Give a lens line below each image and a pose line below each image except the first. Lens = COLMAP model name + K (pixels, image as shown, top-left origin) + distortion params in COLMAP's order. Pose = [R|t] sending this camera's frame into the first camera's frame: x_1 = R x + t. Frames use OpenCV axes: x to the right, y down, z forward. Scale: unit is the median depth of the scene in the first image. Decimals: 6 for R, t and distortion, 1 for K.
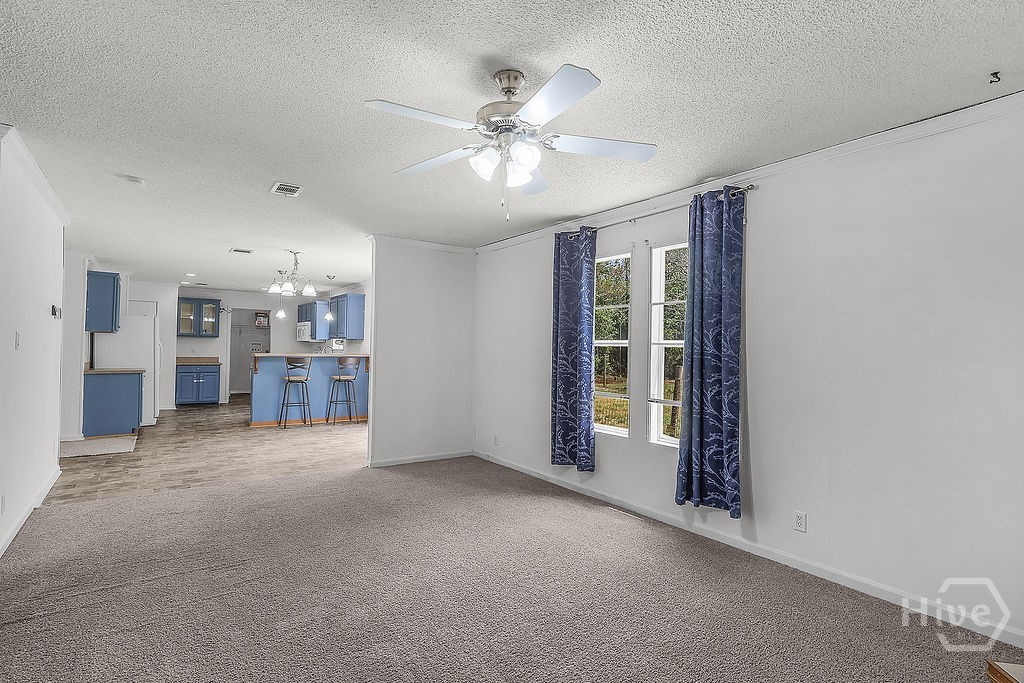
lens RADIAL K [[474.4, 0, 509.9], [0, 474.4, 346.4], [0, 0, 1]] dist [0.000168, 0.000075]
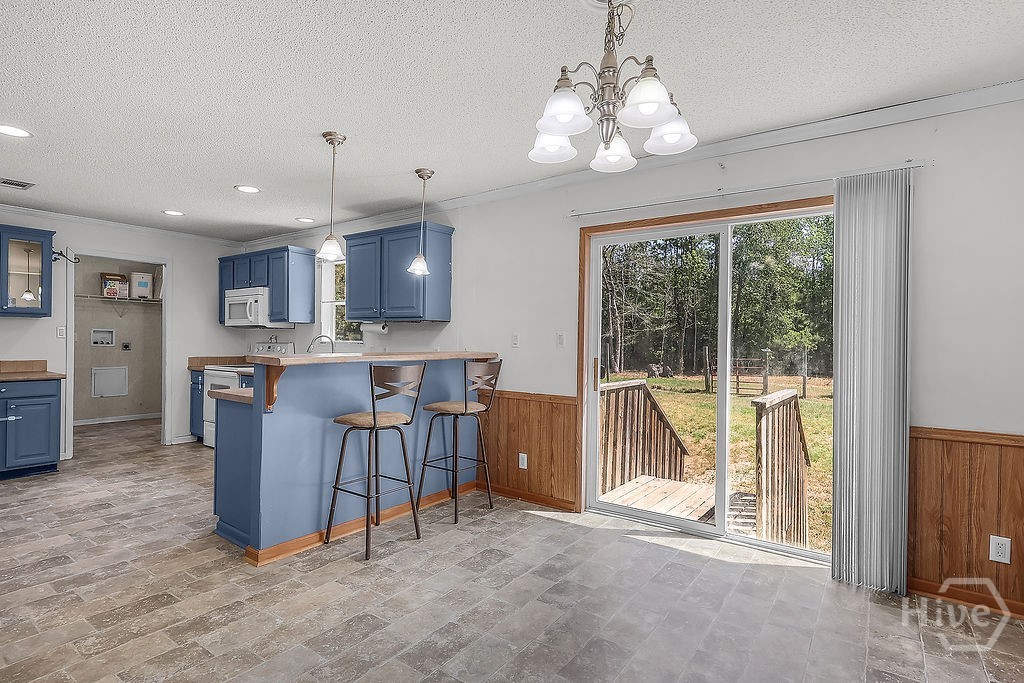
lens RADIAL K [[513.2, 0, 509.3], [0, 513.2, 341.5], [0, 0, 1]] dist [-0.001961, 0.000062]
pose [[0.956644, -0.004045, 0.291232, -0.349554], [-0.000107, 0.999899, 0.014240, -0.002041], [-0.291260, -0.013654, 0.956547, 0.422996]]
